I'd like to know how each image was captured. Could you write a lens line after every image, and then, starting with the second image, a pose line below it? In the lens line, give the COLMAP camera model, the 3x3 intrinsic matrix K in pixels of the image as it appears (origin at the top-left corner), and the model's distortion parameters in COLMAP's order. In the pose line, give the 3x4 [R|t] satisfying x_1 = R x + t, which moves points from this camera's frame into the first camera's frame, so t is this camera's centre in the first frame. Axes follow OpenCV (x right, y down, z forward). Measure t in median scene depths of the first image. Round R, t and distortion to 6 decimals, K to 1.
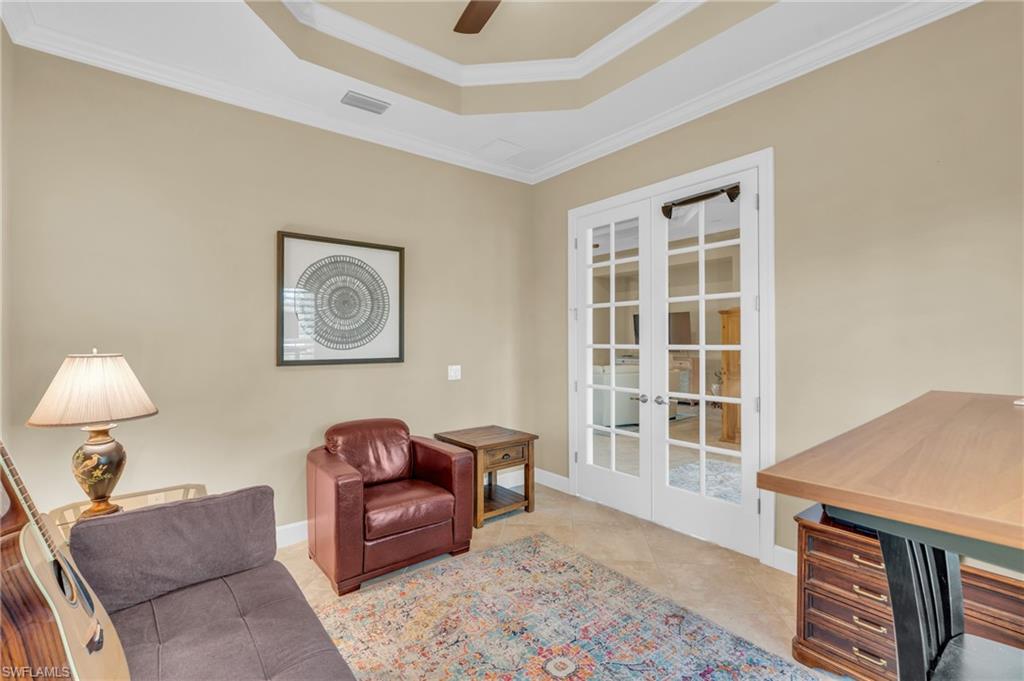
lens RADIAL K [[464.0, 0, 486.2], [0, 464.0, 340.3], [0, 0, 1]] dist [-0.000756, -0.000049]
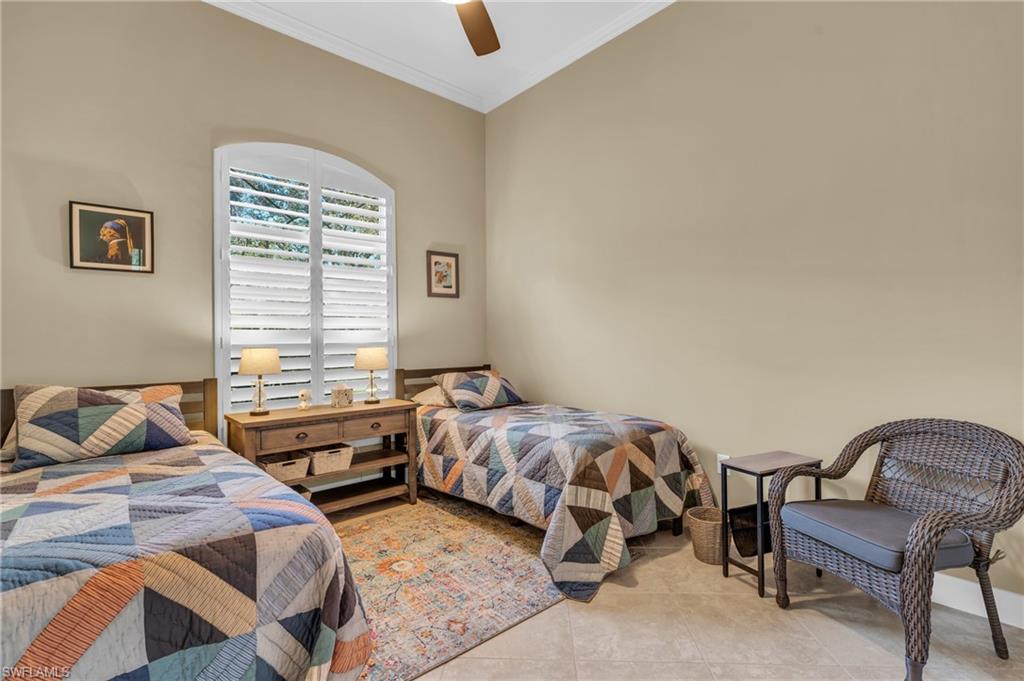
lens RADIAL K [[459.1, 0, 510.9], [0, 459.1, 339.6], [0, 0, 1]] dist [-0.002893, -0.000230]
pose [[0.111185, 0.001430, -0.993799, 1.282543], [0.016113, 0.999865, 0.003241, 0.065435], [0.993669, -0.016374, 0.111147, 1.024828]]
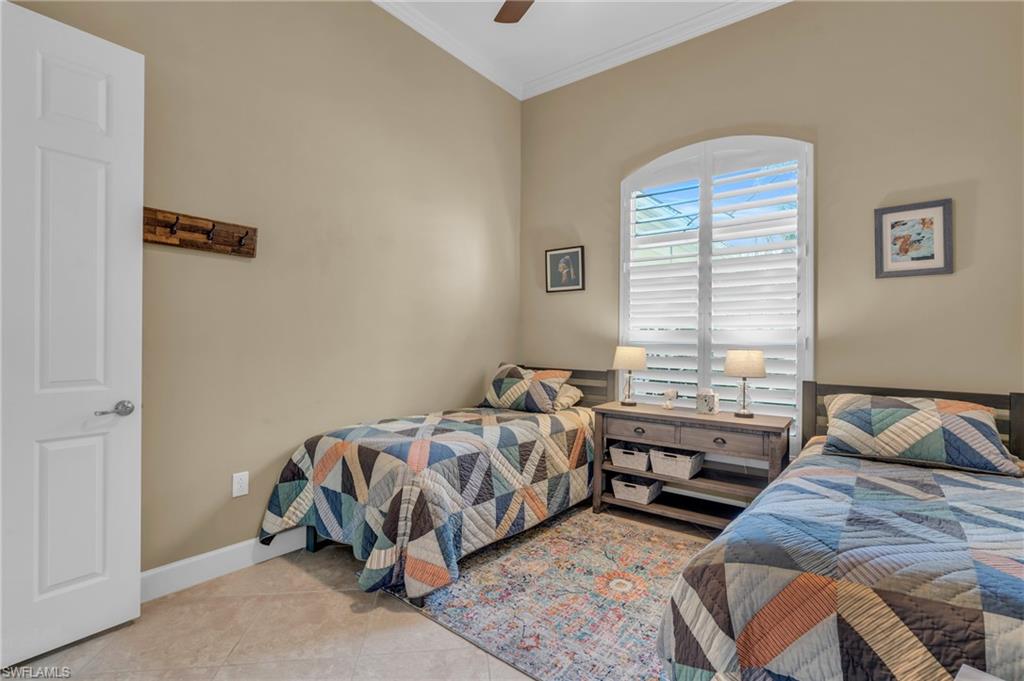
lens RADIAL K [[459.1, 0, 510.9], [0, 459.1, 339.6], [0, 0, 1]] dist [-0.002893, -0.000230]
pose [[-0.951445, -0.012361, -0.307569, 0.699484], [-0.010338, 0.999913, -0.008206, 0.076984], [0.307644, -0.004628, -0.951490, 1.783354]]
